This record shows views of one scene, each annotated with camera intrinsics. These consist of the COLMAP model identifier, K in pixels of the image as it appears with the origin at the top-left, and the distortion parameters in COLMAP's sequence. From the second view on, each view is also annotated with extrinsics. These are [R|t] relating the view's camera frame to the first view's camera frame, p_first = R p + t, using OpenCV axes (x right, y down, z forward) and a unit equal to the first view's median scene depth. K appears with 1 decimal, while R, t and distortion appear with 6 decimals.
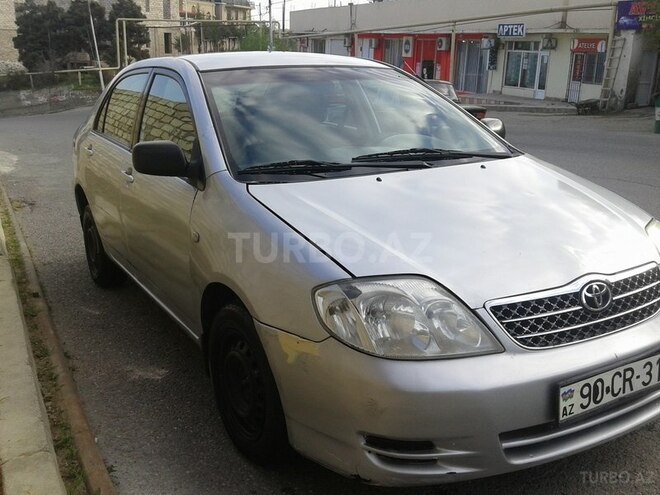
lens RADIAL K [[747.6, 0, 330.0], [0, 747.6, 247.5], [0, 0, 1]] dist [0.134796, -0.389592]
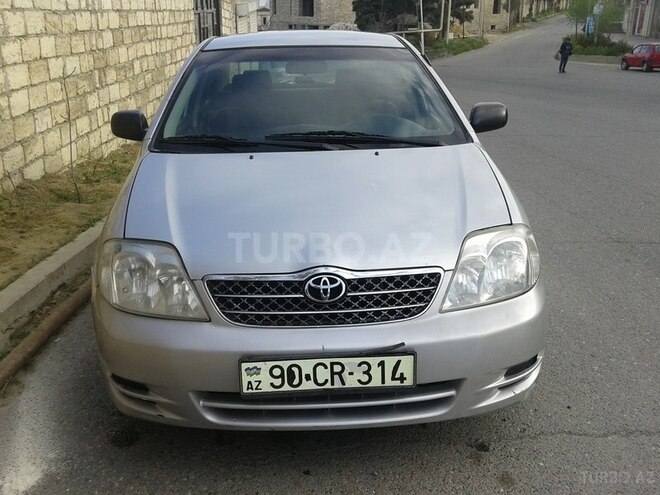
lens RADIAL K [[747.6, 0, 330.0], [0, 747.6, 247.5], [0, 0, 1]] dist [0.134796, -0.389592]
pose [[0.865765, 0.137164, -0.481287, 0.856639], [-0.110136, 0.990350, 0.084126, -0.079064], [0.488181, -0.019827, 0.872517, 0.111490]]
